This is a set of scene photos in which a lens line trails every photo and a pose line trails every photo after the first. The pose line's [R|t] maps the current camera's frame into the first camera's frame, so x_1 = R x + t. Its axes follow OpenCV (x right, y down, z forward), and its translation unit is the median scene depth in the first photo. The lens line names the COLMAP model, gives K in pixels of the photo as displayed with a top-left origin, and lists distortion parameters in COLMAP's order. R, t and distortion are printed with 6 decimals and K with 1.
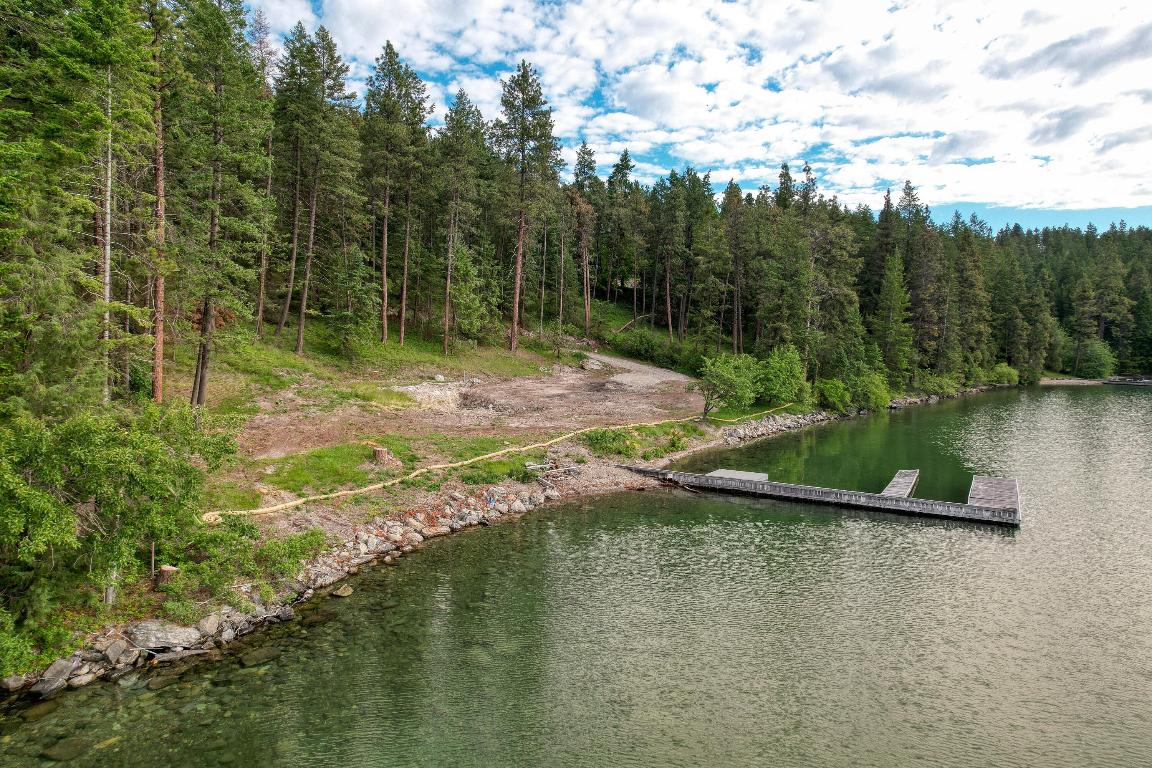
lens RADIAL K [[733.0, 0, 591.0], [0, 733.0, 386.8], [0, 0, 1]] dist [-0.071173, 0.063732]
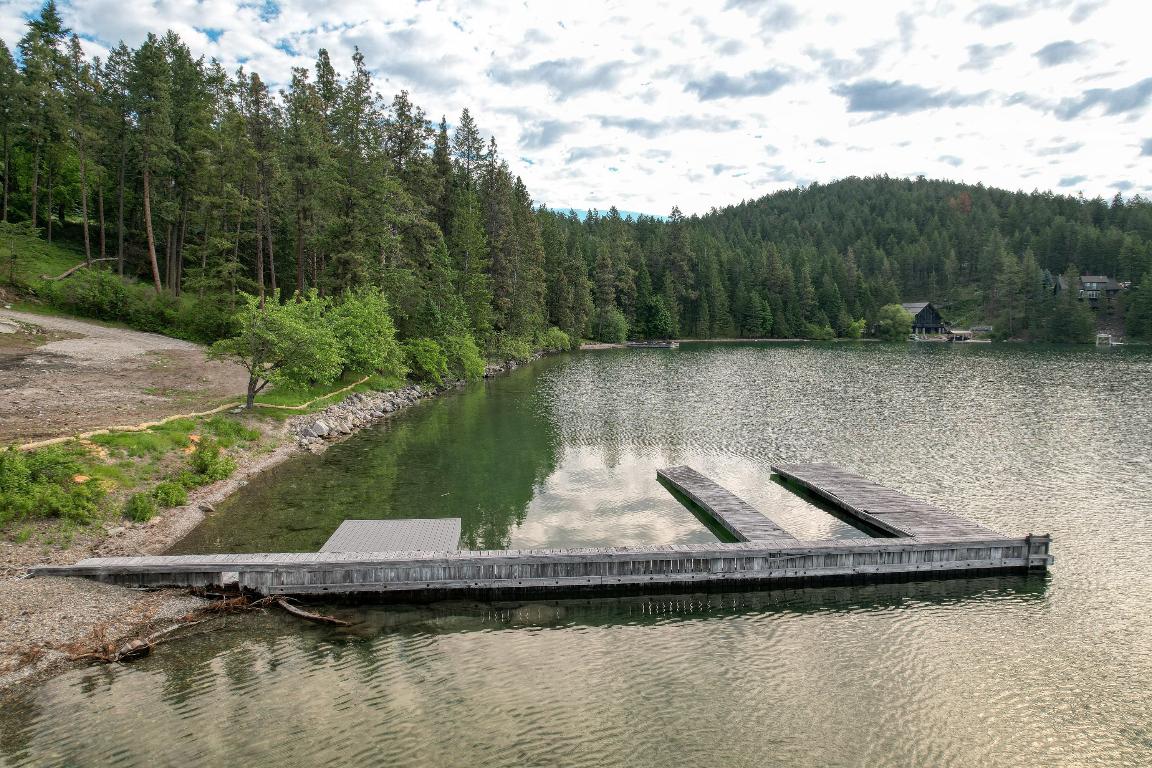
lens RADIAL K [[733.0, 0, 591.0], [0, 733.0, 386.8], [0, 0, 1]] dist [-0.071173, 0.063732]
pose [[0.787489, -0.059778, 0.613422, 0.019960], [0.044452, 0.998202, 0.040208, 0.013691], [-0.614723, -0.004396, 0.788731, 0.319822]]
